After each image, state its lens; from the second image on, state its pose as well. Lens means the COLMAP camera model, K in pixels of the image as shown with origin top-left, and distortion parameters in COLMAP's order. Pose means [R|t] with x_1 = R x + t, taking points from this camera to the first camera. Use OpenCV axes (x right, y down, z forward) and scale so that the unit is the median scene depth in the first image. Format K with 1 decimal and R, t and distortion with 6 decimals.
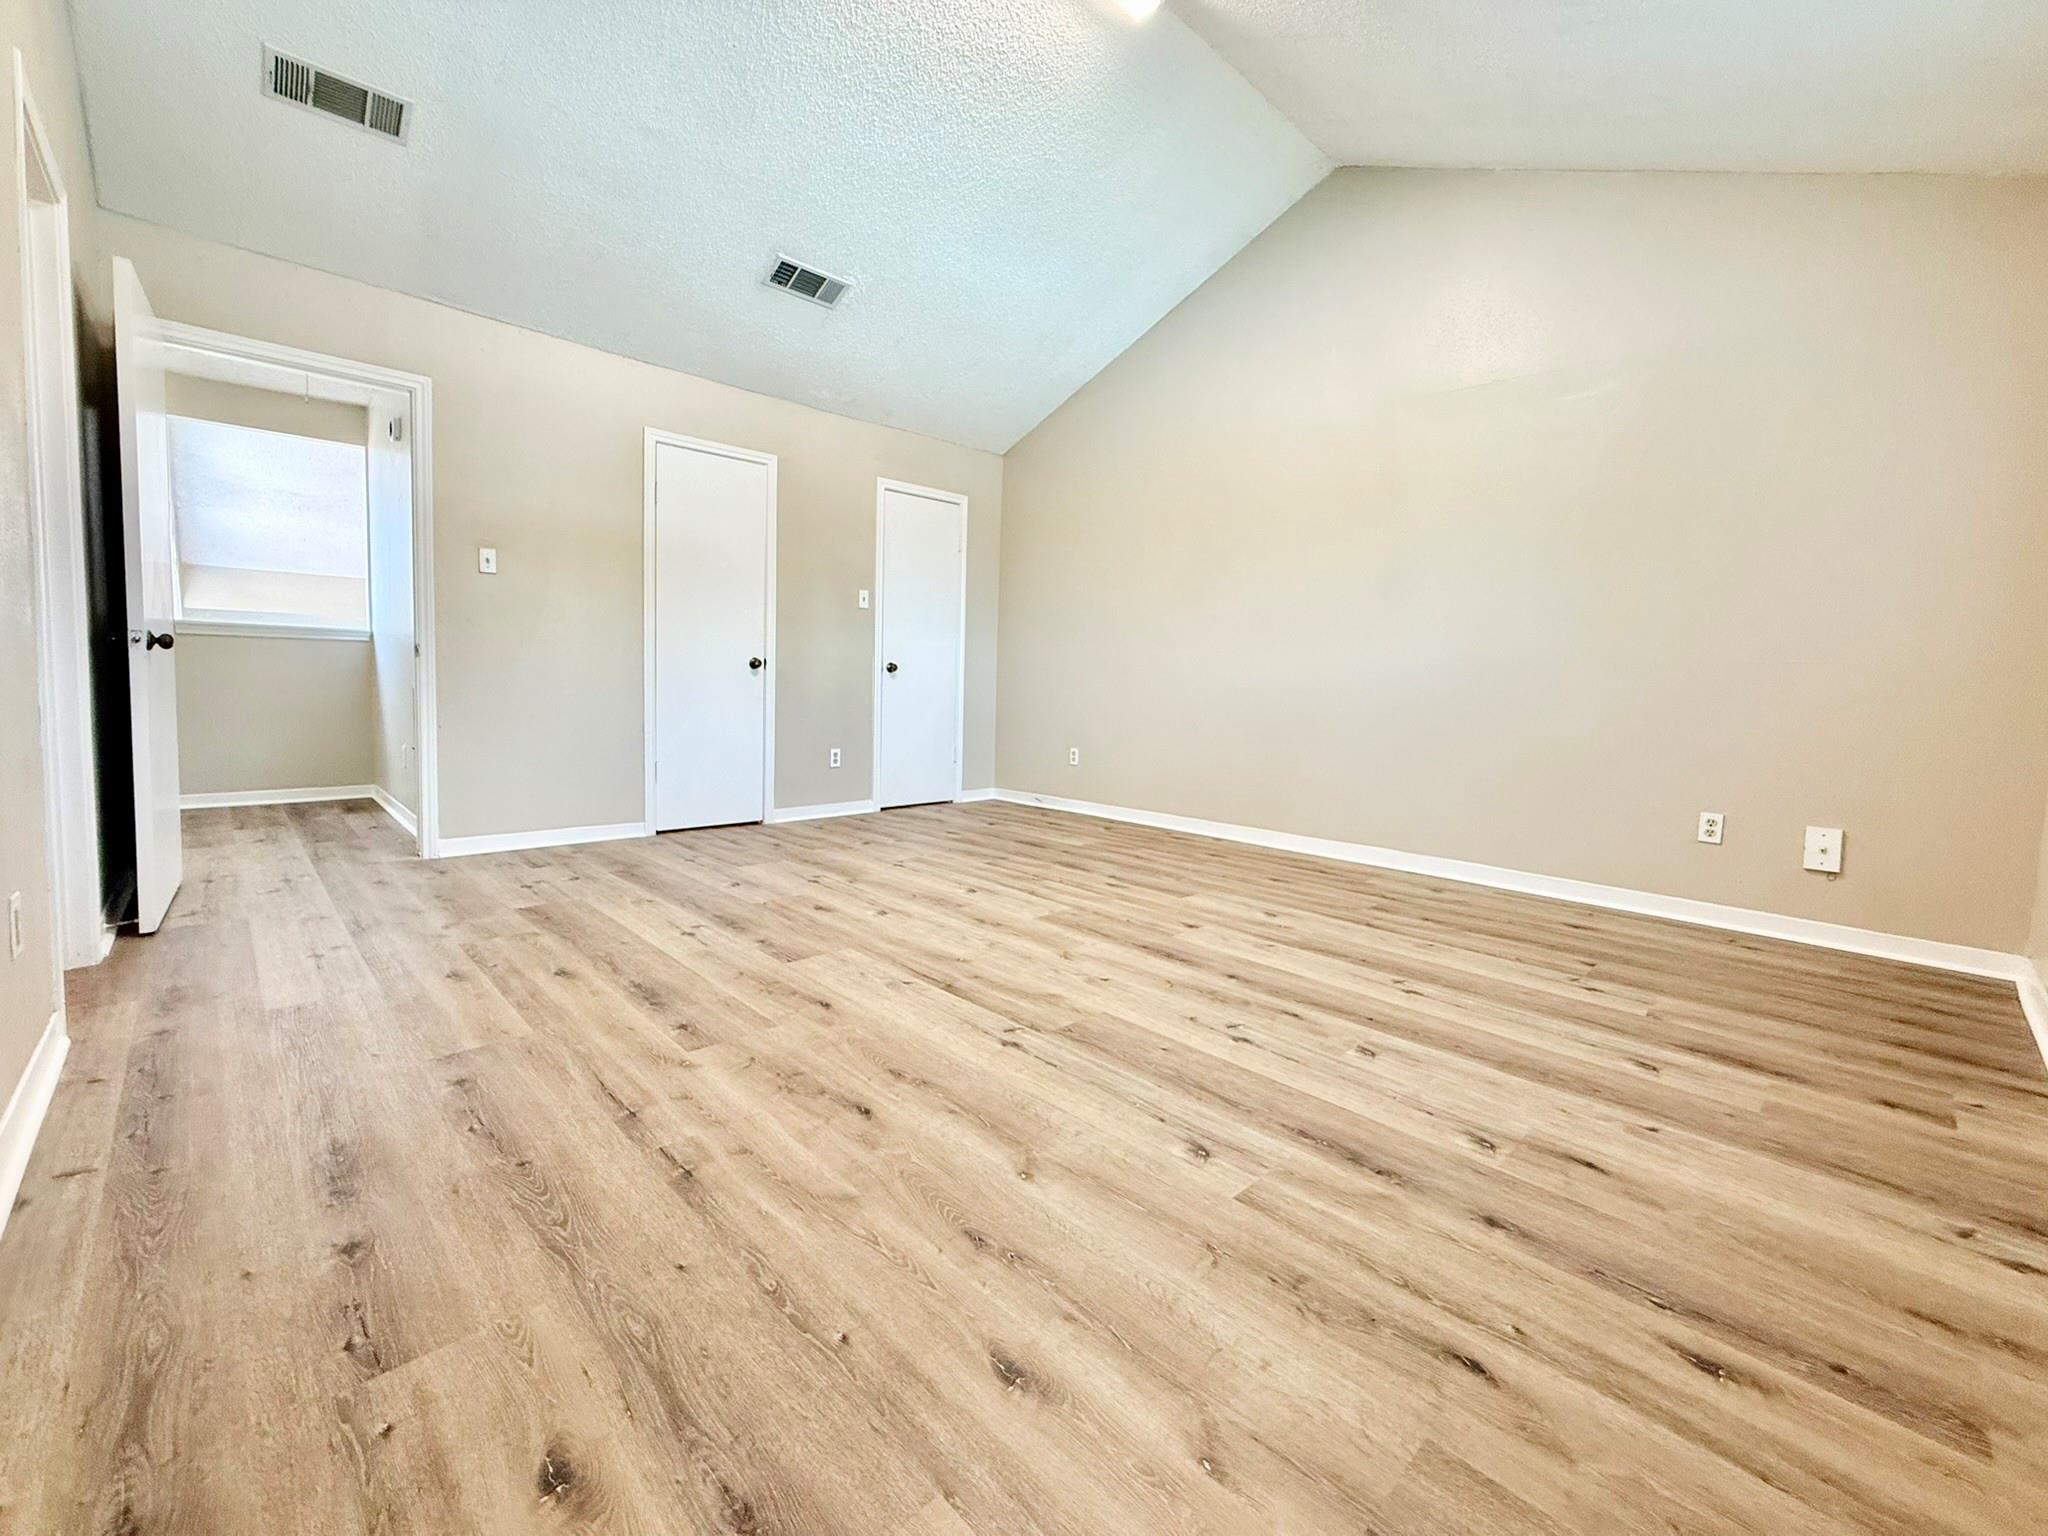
lens RADIAL K [[820.4, 0, 1019.3], [0, 820.4, 775.7], [0, 0, 1]] dist [-0.000057, -0.000611]
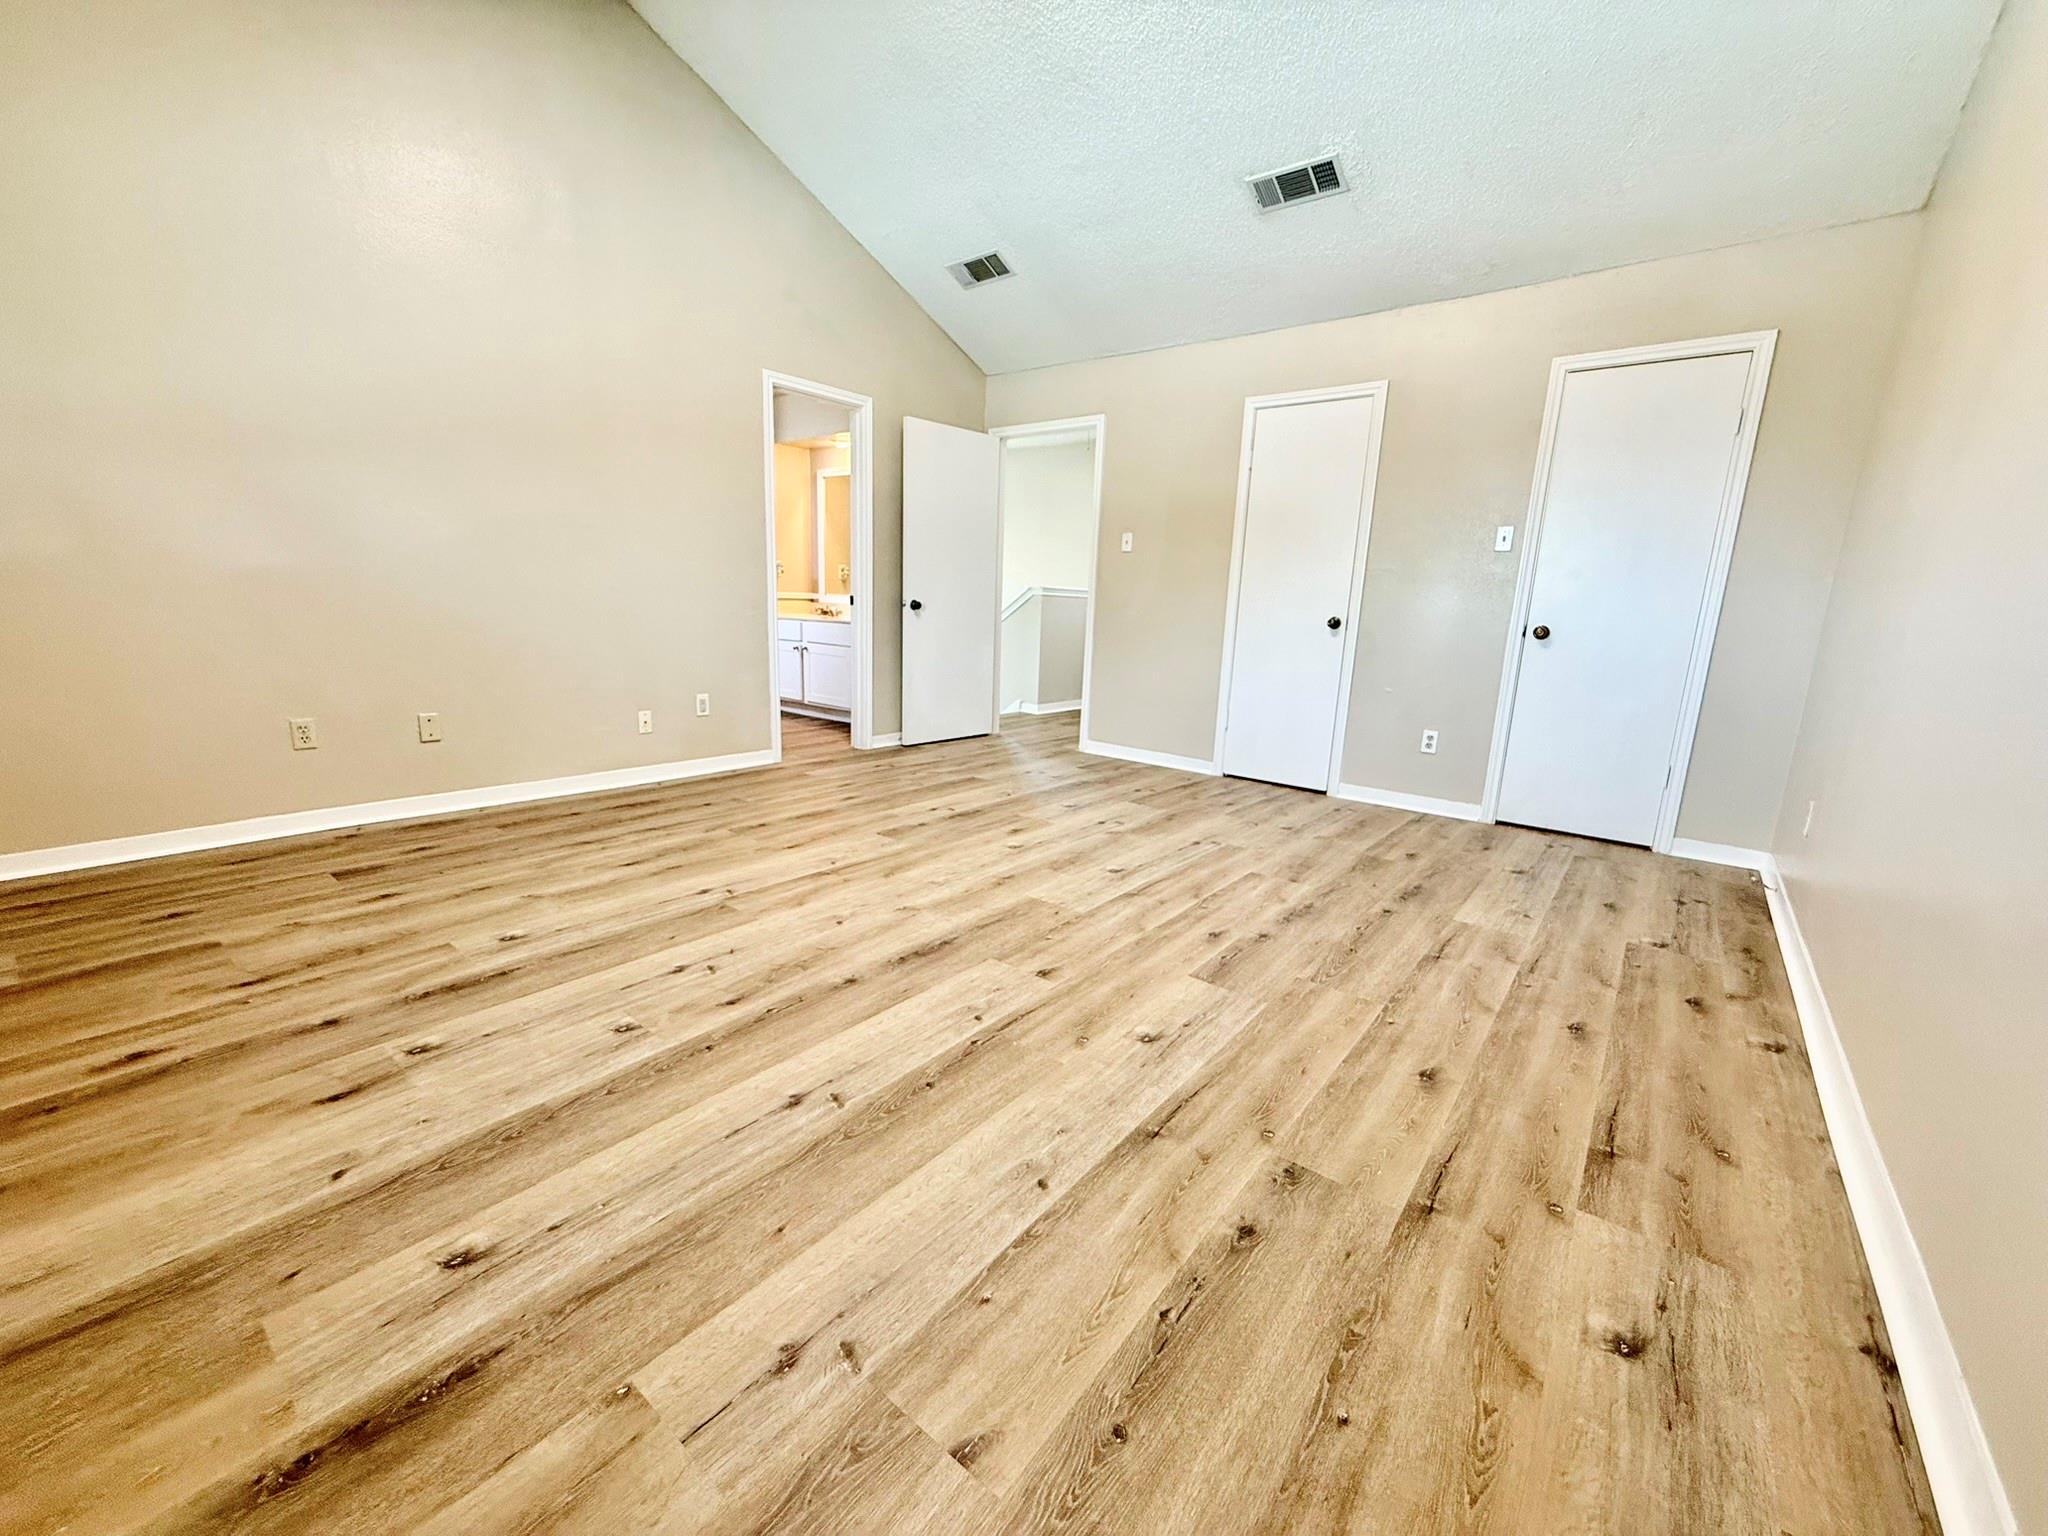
lens RADIAL K [[820.4, 0, 1006.6], [0, 820.4, 760.1], [0, 0, 1]] dist [-0.000057, -0.000611]
pose [[0.138189, 0.172490, -0.975270, 1.347075], [-0.150509, 0.976938, 0.151459, -0.167033], [0.978903, 0.125857, 0.160964, 1.244519]]
